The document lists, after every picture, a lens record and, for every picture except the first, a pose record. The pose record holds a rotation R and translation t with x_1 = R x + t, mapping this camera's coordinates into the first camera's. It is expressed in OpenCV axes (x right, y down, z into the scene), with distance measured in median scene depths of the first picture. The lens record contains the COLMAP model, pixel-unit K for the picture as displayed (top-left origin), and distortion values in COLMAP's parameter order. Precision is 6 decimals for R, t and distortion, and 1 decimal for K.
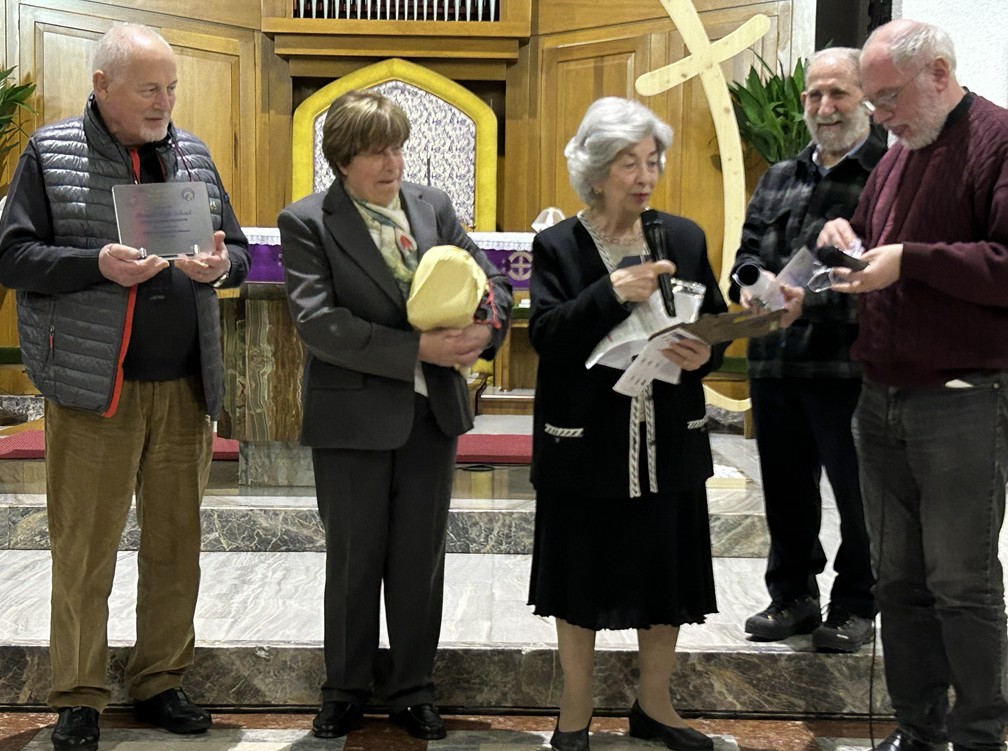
lens RADIAL K [[1885.7, 0, 502.6], [0, 1885.7, 374.8], [0, 0, 1]] dist [0.110639, 0.000000]
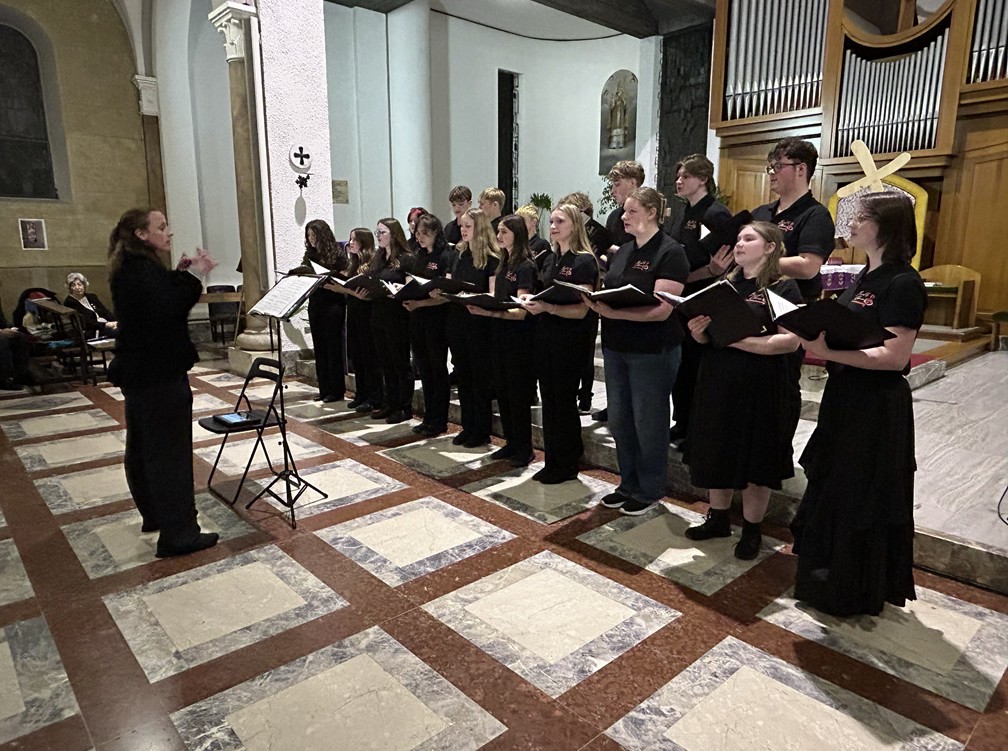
lens RADIAL K [[658.8, 0, 497.8], [0, 658.8, 378.6], [0, 0, 1]] dist [-0.005931, 0.003670]
pose [[0.661481, 0.129229, -0.738744, 0.264276], [-0.026053, 0.988407, 0.149574, -0.031581], [0.749509, -0.079694, 0.657179, 0.141893]]
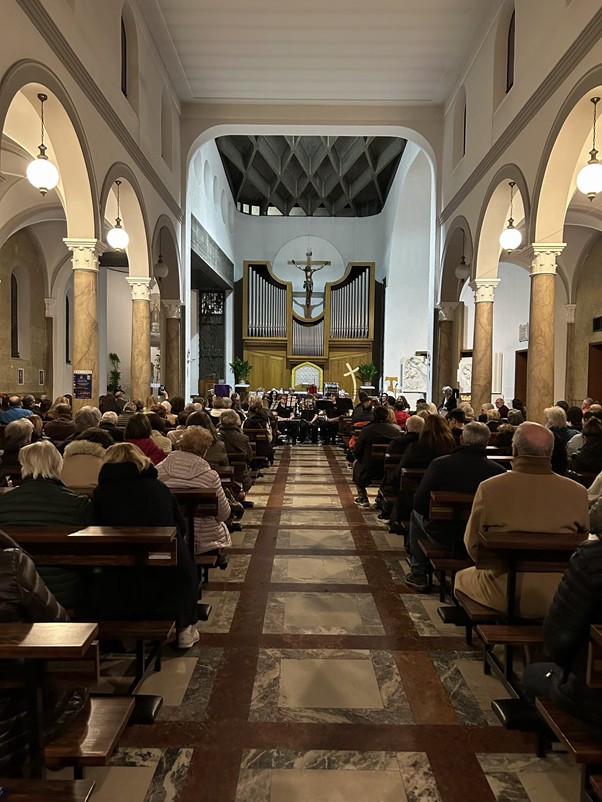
lens RADIAL K [[610.2, 0, 304.3], [0, 610.2, 406.7], [0, 0, 1]] dist [0.013152, 0.000507]
pose [[0.999997, 0.000208, 0.002416, -0.075743], [-0.000174, 0.999903, -0.013927, 0.019949], [-0.002419, 0.013927, 0.999900, -1.176221]]
